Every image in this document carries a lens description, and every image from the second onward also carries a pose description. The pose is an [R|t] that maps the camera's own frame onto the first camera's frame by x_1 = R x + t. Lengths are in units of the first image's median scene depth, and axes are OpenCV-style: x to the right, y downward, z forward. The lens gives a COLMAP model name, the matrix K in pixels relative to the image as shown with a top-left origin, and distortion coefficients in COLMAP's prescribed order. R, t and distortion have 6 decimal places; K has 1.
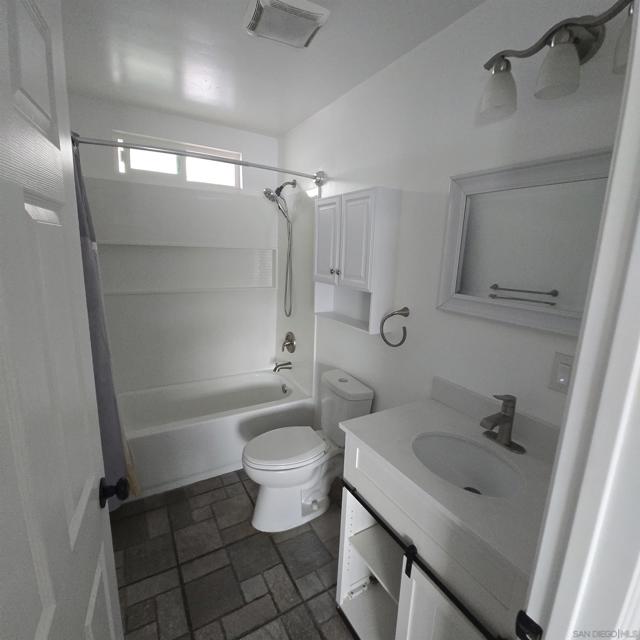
lens RADIAL K [[336.2, 0, 323.7], [0, 336.2, 318.3], [0, 0, 1]] dist [-0.002623, -0.008774]
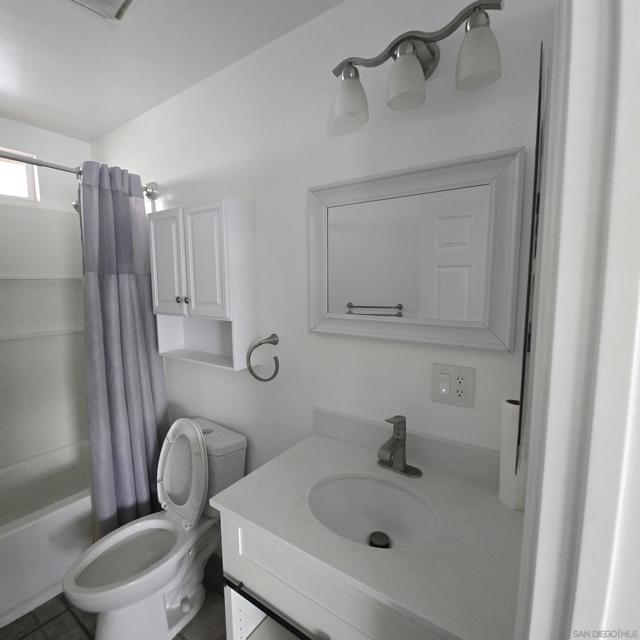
lens RADIAL K [[336.2, 0, 323.7], [0, 336.2, 318.3], [0, 0, 1]] dist [-0.002623, -0.008774]
pose [[0.905734, -0.087411, 0.414736, 0.001852], [0.121413, 0.991005, -0.056285, -0.007808], [-0.406085, 0.101333, 0.908199, 0.141538]]
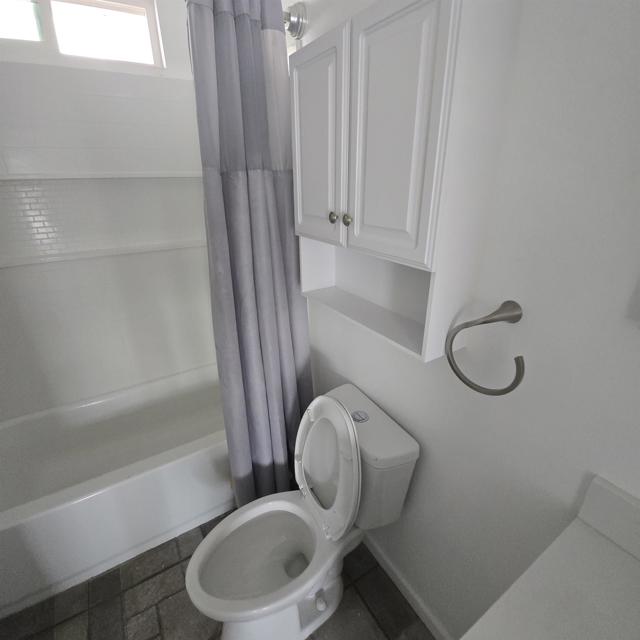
lens RADIAL K [[336.2, 0, 323.7], [0, 336.2, 318.3], [0, 0, 1]] dist [-0.002623, -0.008774]
pose [[0.998755, -0.049166, 0.008415, 0.000938], [0.046577, 0.979614, 0.195417, -0.103170], [-0.017851, -0.194782, 0.980684, 0.564203]]
